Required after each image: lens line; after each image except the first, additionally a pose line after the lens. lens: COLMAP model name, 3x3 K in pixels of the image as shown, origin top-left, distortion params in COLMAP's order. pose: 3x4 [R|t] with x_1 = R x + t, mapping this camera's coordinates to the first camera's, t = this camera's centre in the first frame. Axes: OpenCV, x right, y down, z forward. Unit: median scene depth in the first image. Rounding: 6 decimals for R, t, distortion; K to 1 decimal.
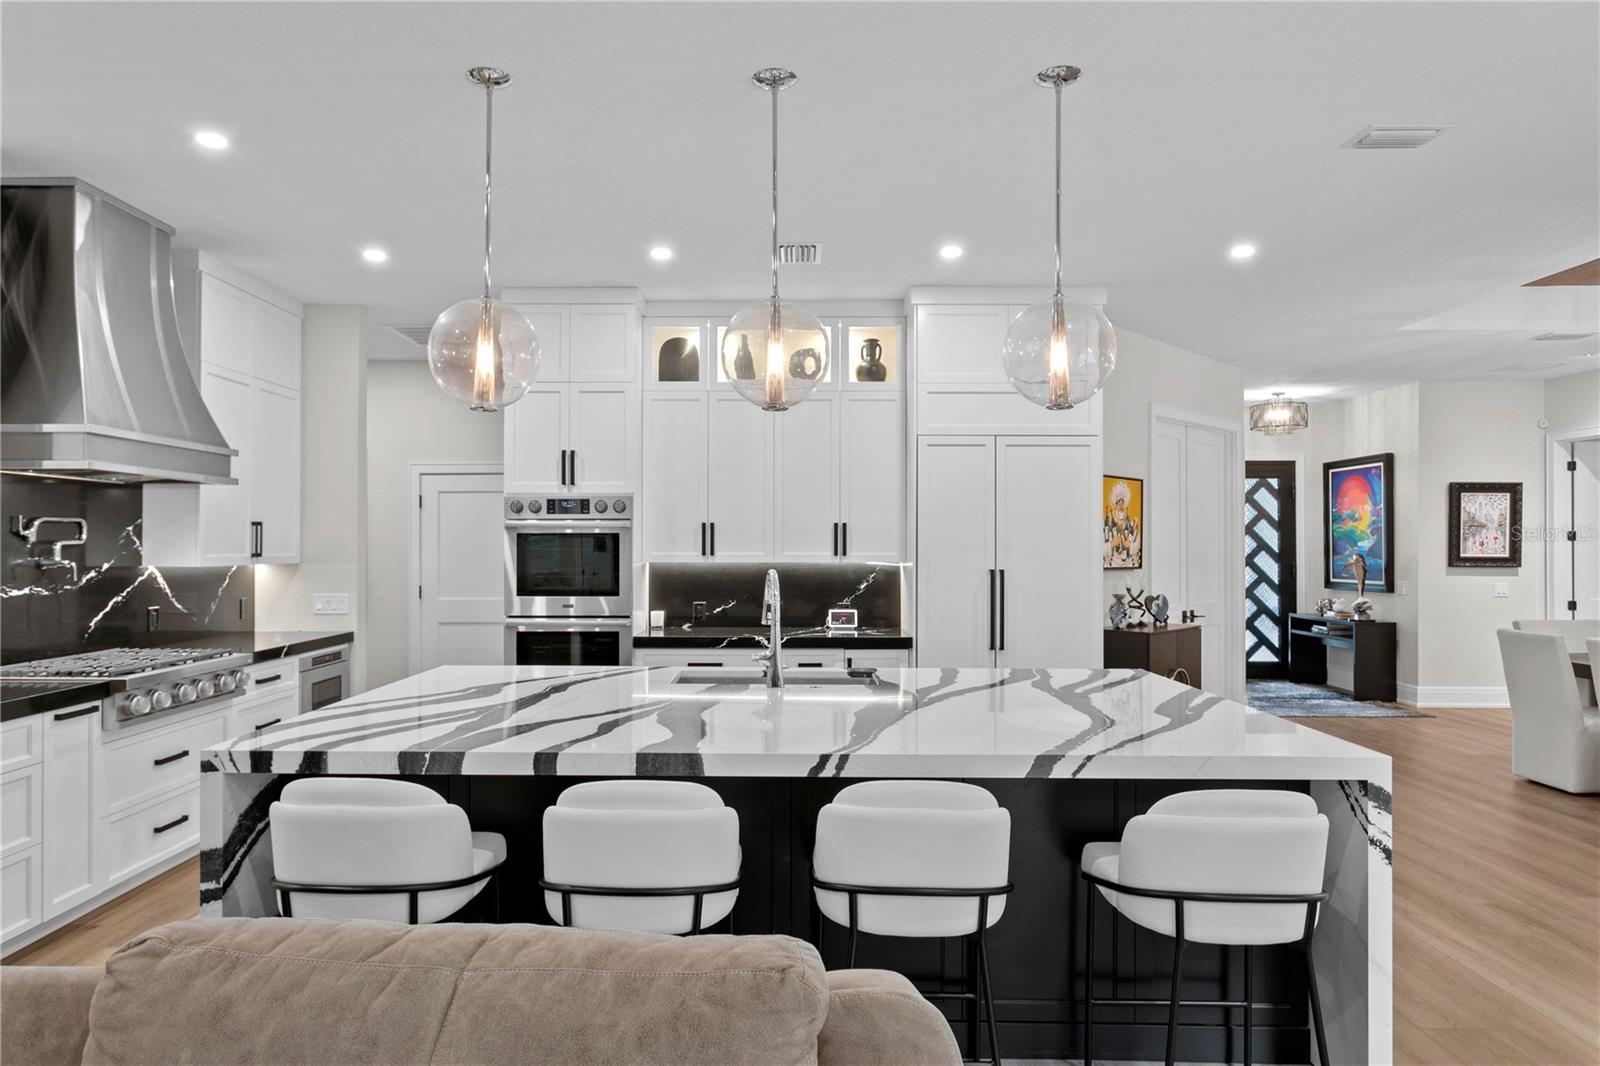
lens RADIAL K [[955.8, 0, 795.6], [0, 955.8, 542.3], [0, 0, 1]] dist [0.001224, 0.002053]
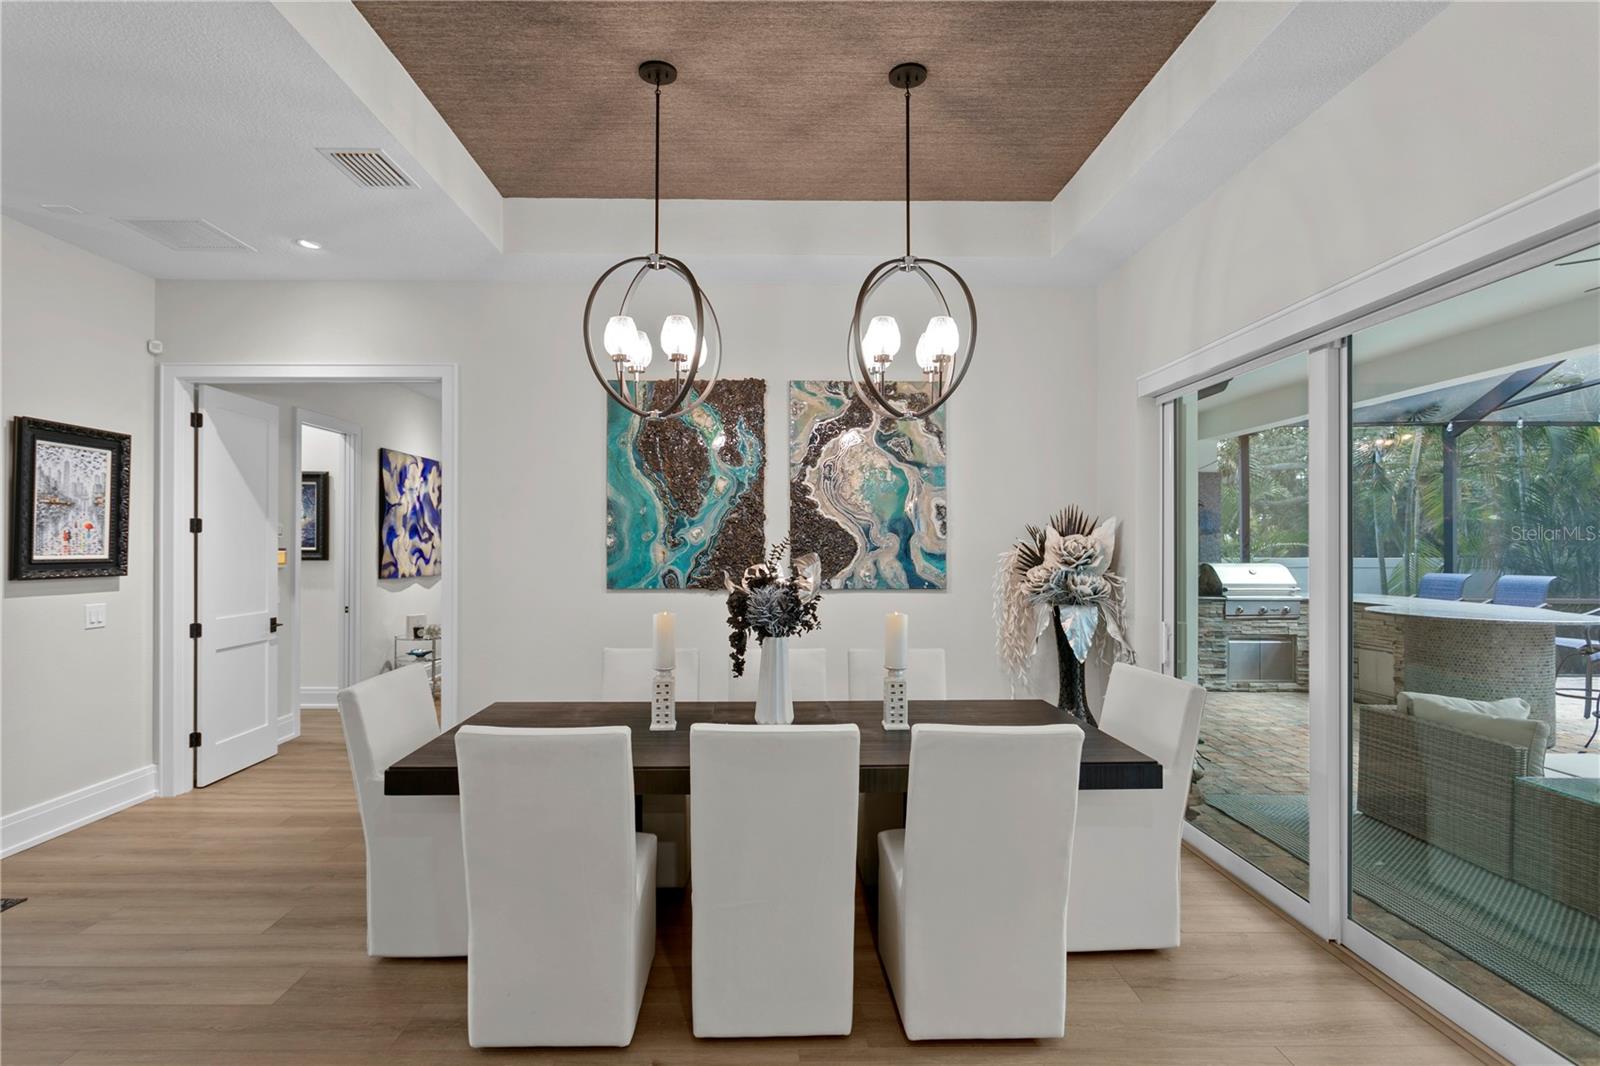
lens RADIAL K [[799.6, 0, 789.3], [0, 799.6, 534.9], [0, 0, 1]] dist [0.001512, 0.004611]
pose [[-0.011367, 0.007403, 0.999908, 0.247359], [0.004935, 0.999961, -0.007347, 0.006246], [-0.999923, 0.004851, -0.011403, 0.587940]]
